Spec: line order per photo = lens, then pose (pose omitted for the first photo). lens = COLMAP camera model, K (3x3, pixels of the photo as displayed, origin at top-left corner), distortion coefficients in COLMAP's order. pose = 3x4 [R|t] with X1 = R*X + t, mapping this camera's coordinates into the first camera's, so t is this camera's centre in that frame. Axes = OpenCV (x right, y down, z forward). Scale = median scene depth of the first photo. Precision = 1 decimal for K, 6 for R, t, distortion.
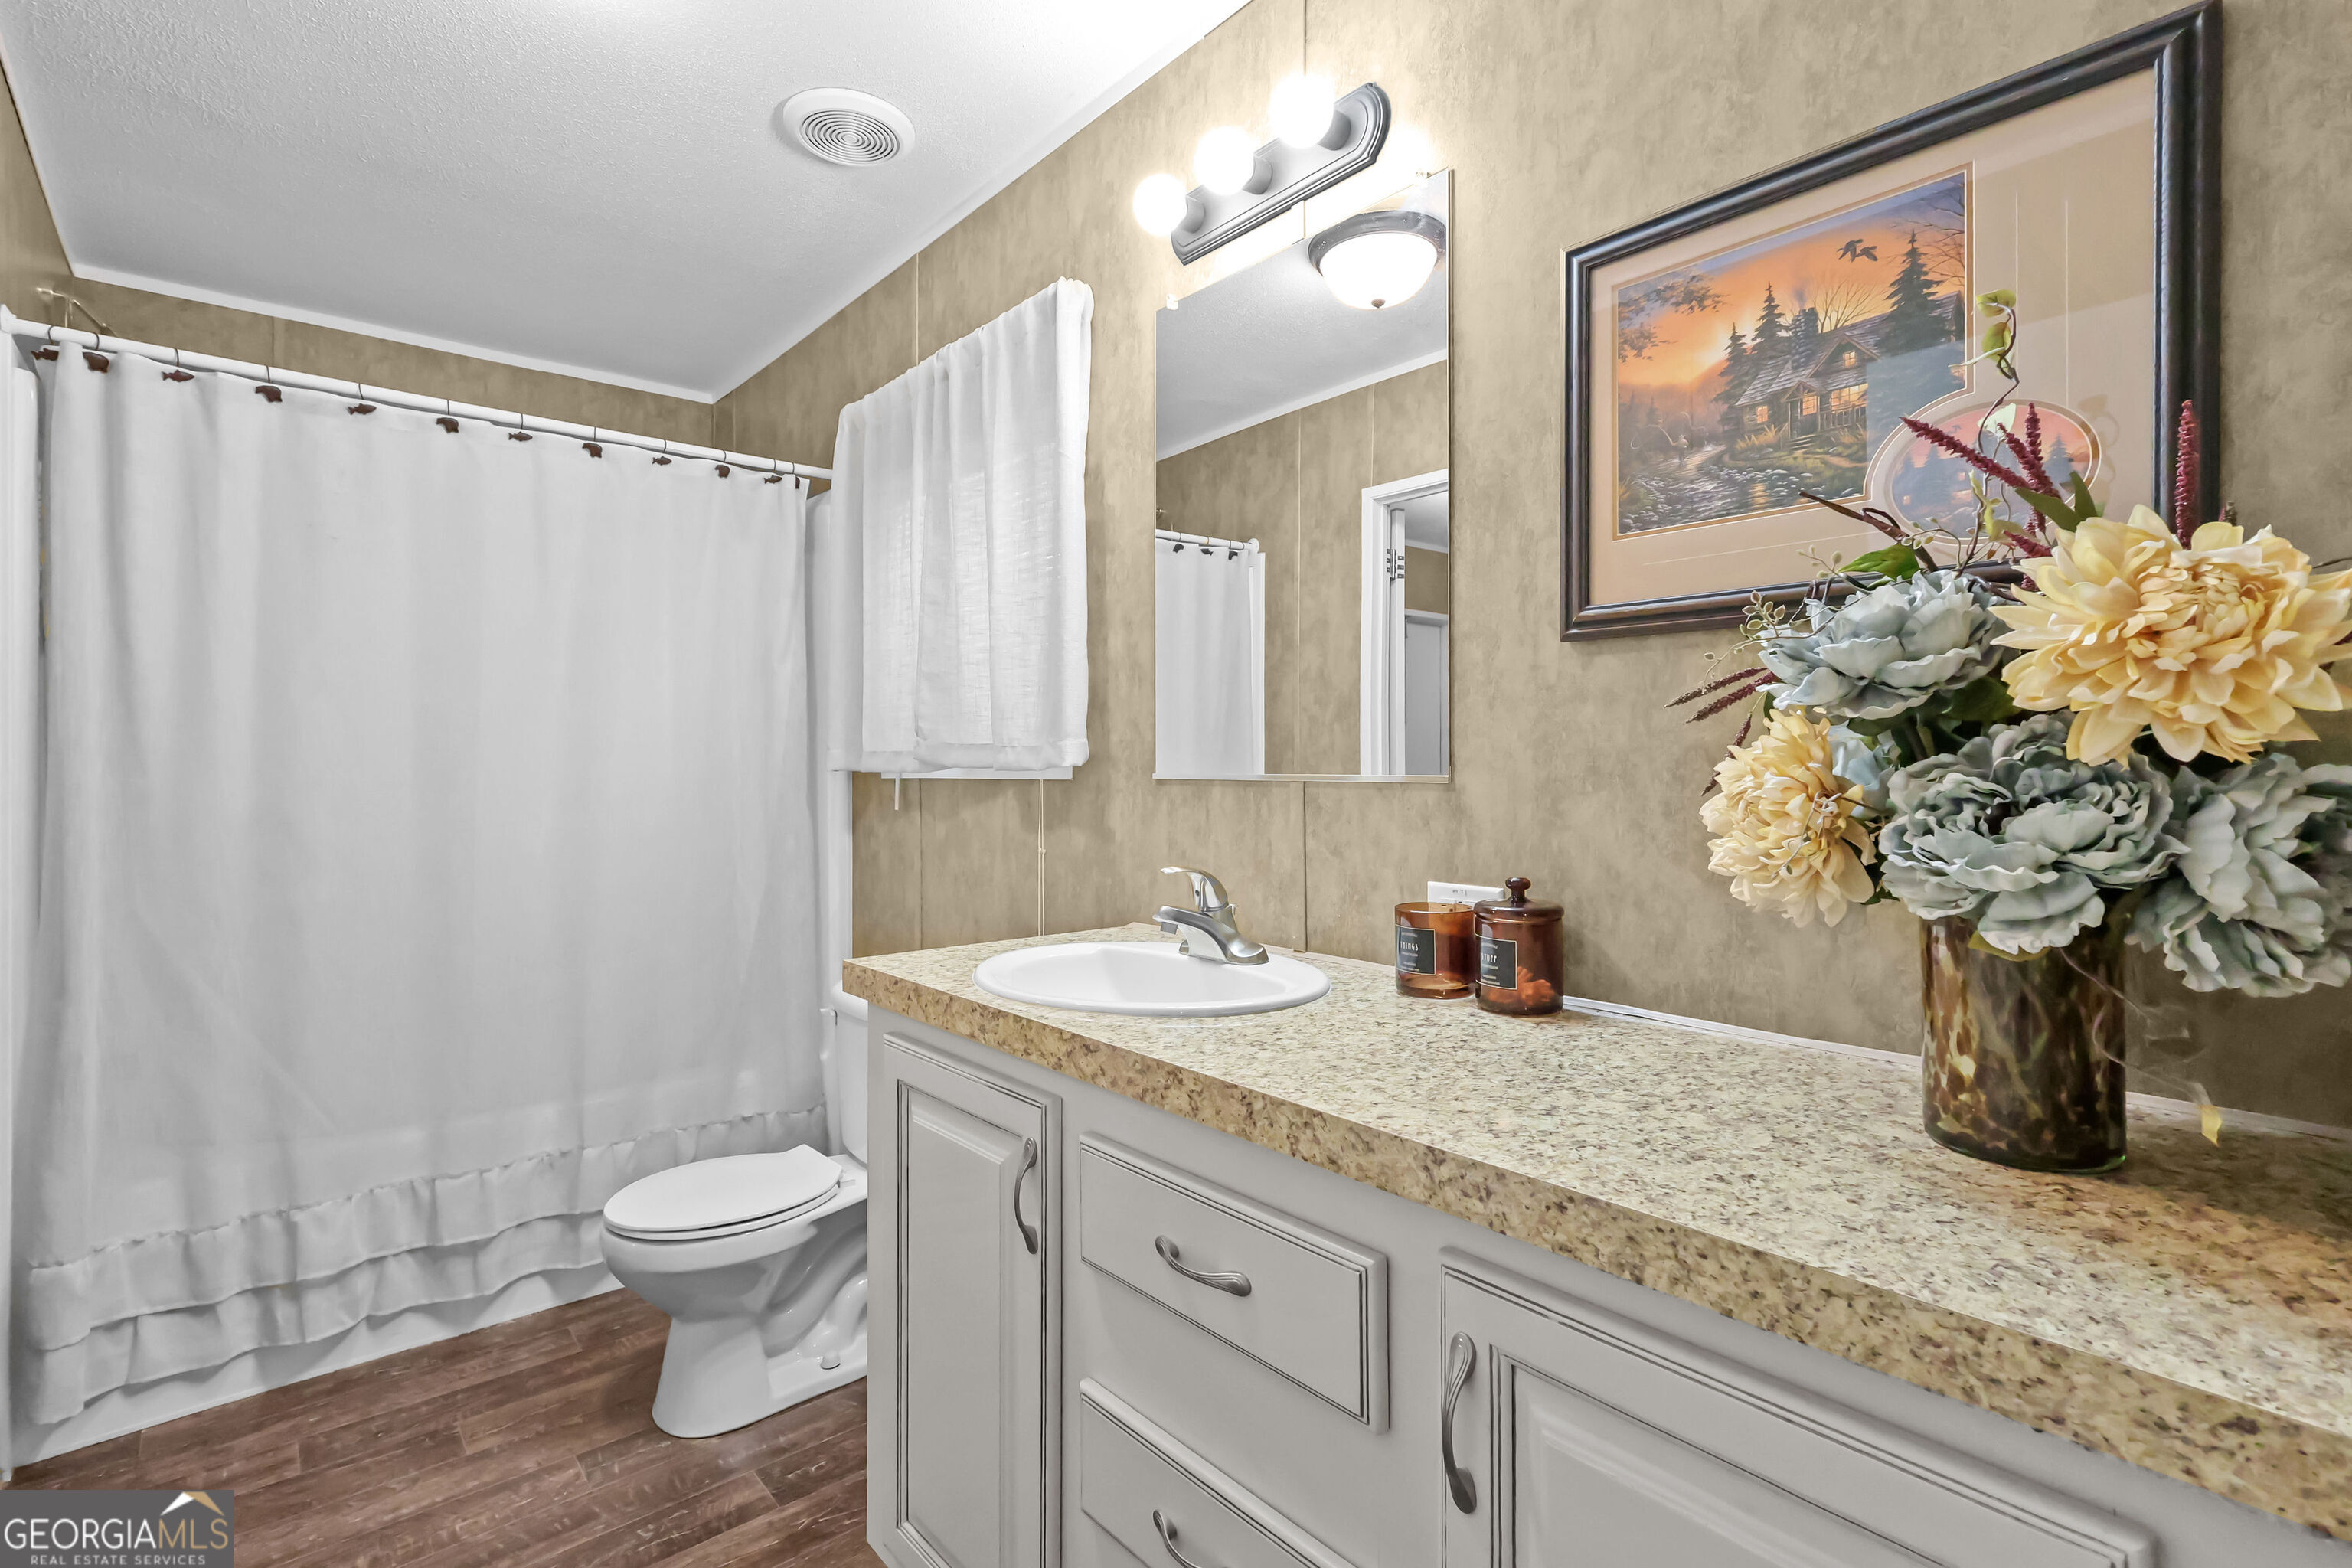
lens RADIAL K [[1080.4, 0, 1163.4], [0, 1080.4, 766.1], [0, 0, 1]] dist [0.003963, 0.000271]
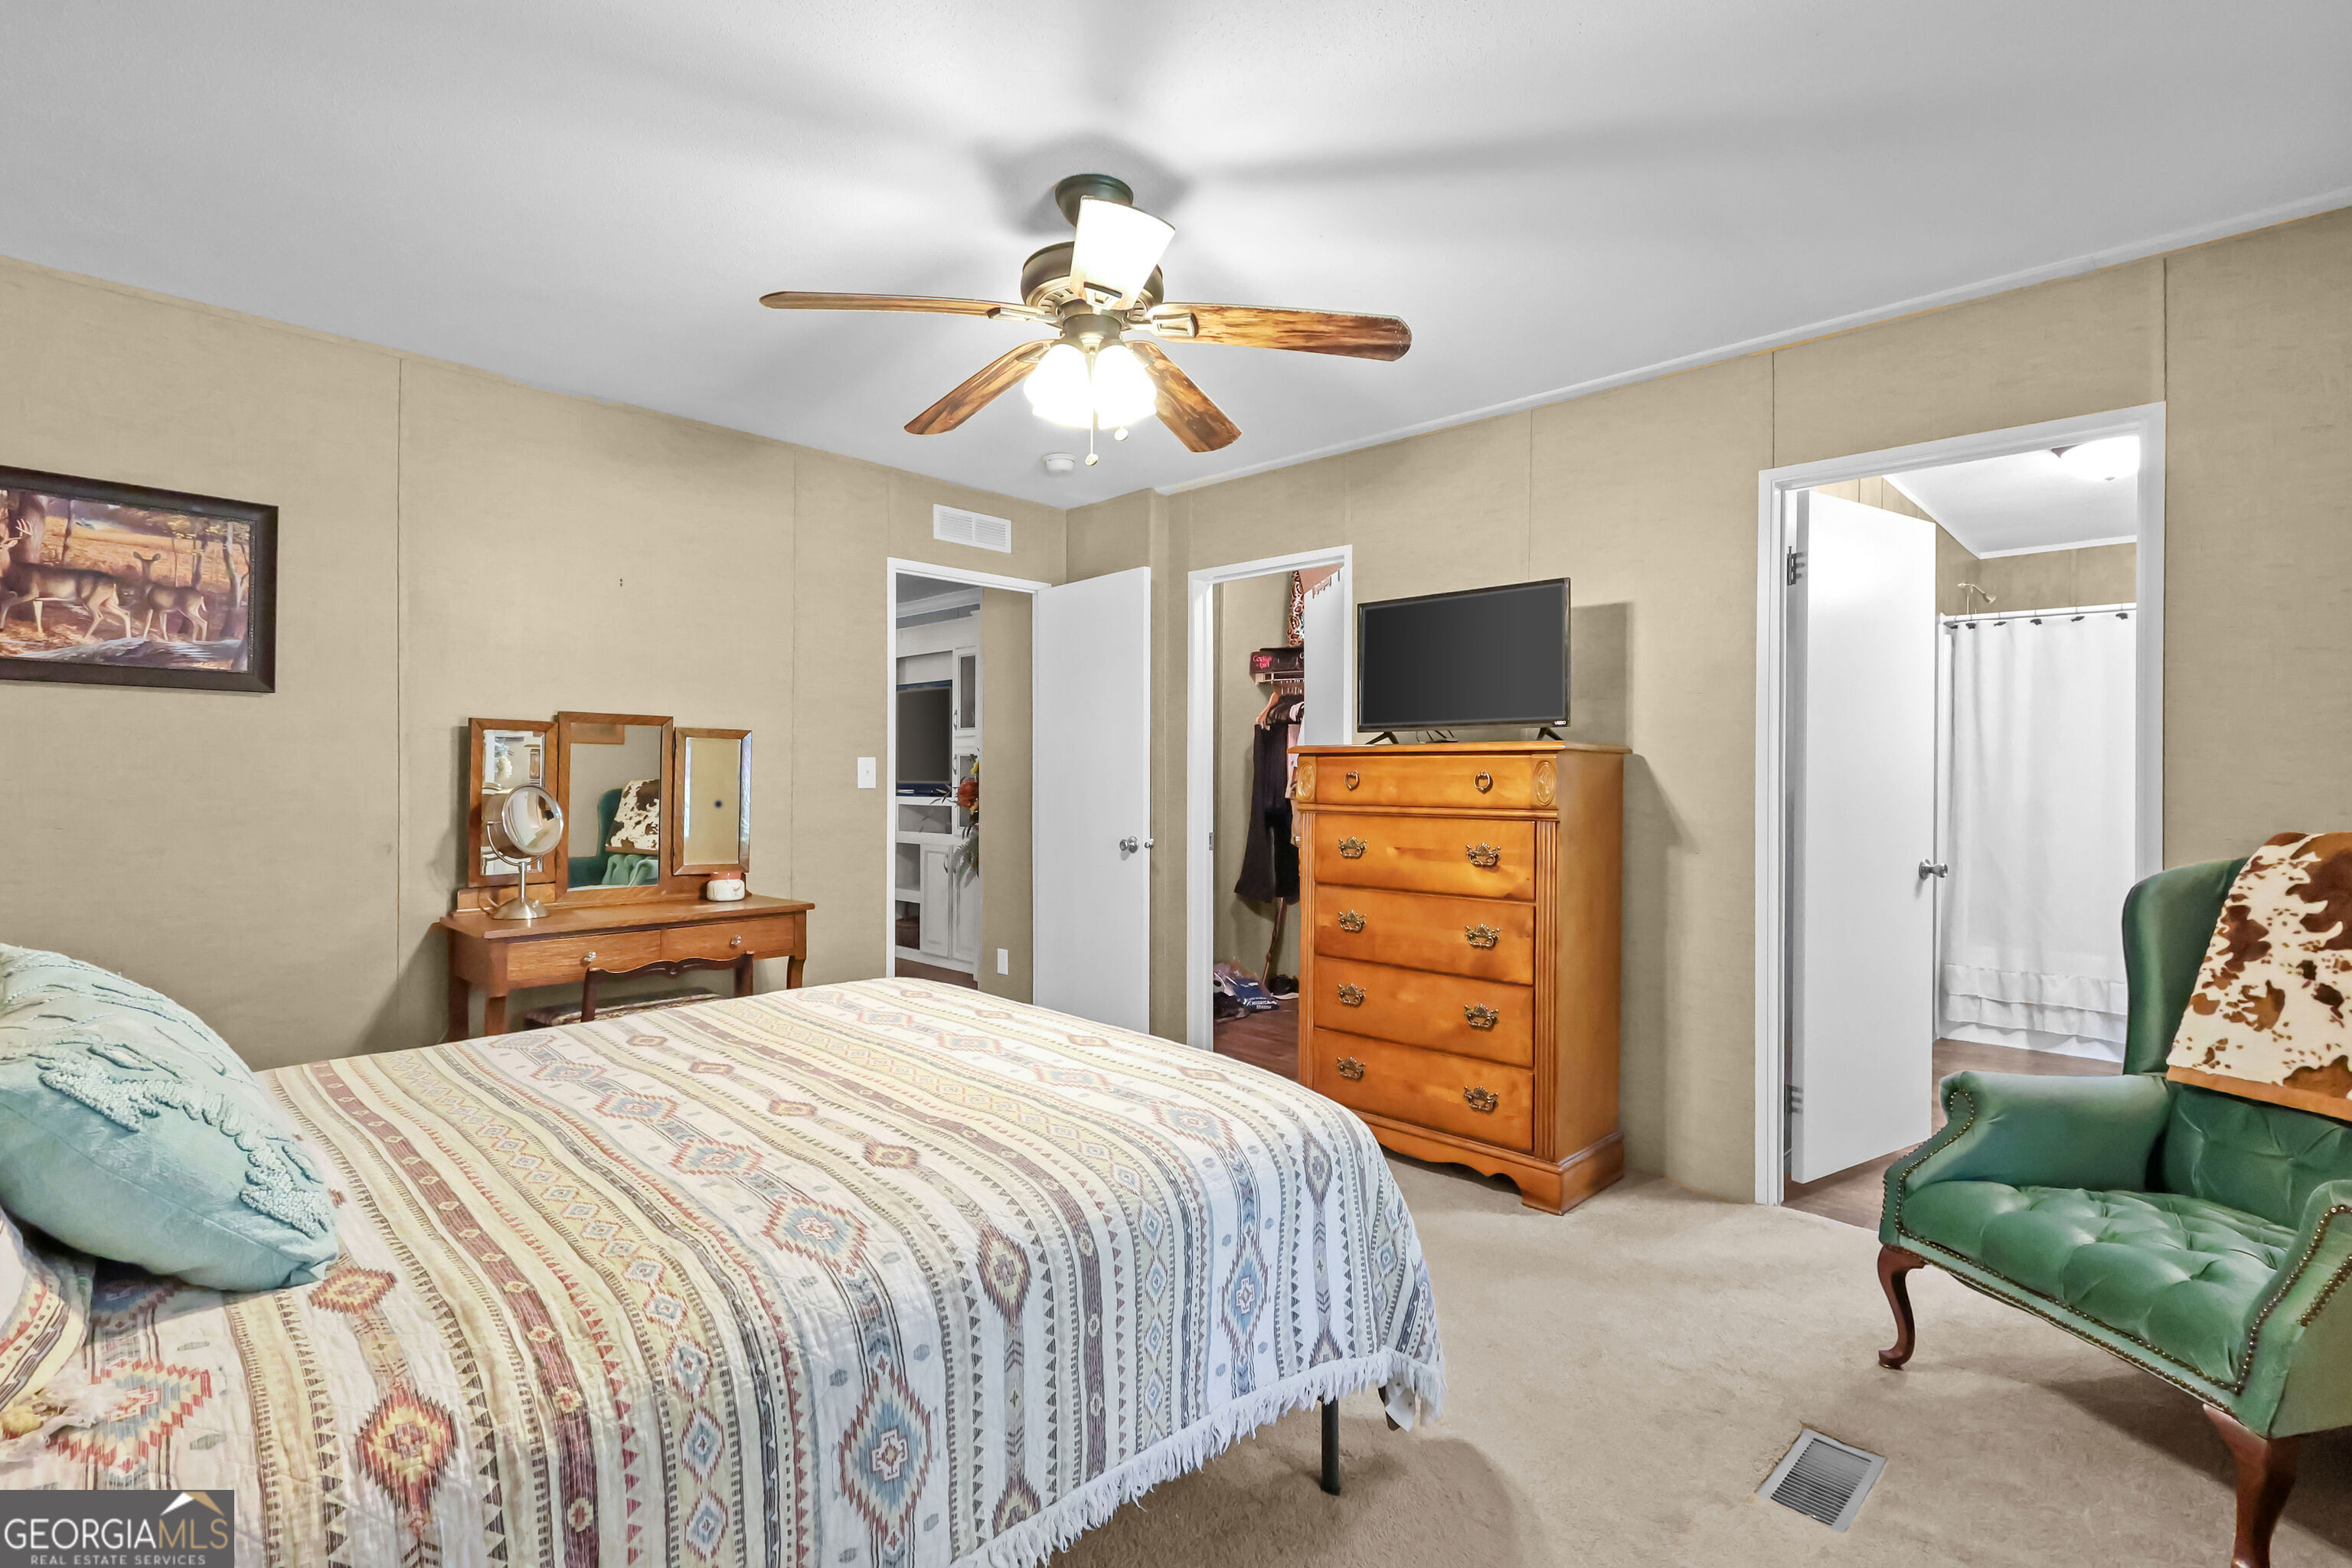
lens RADIAL K [[1080.4, 0, 1164.9], [0, 1080.4, 773.5], [0, 0, 1]] dist [0.003963, 0.000271]
pose [[0.086098, 0.003510, -0.996280, 1.344612], [-0.007202, 0.999970, 0.002900, -0.011135], [0.996261, 0.006925, 0.086121, -1.070282]]
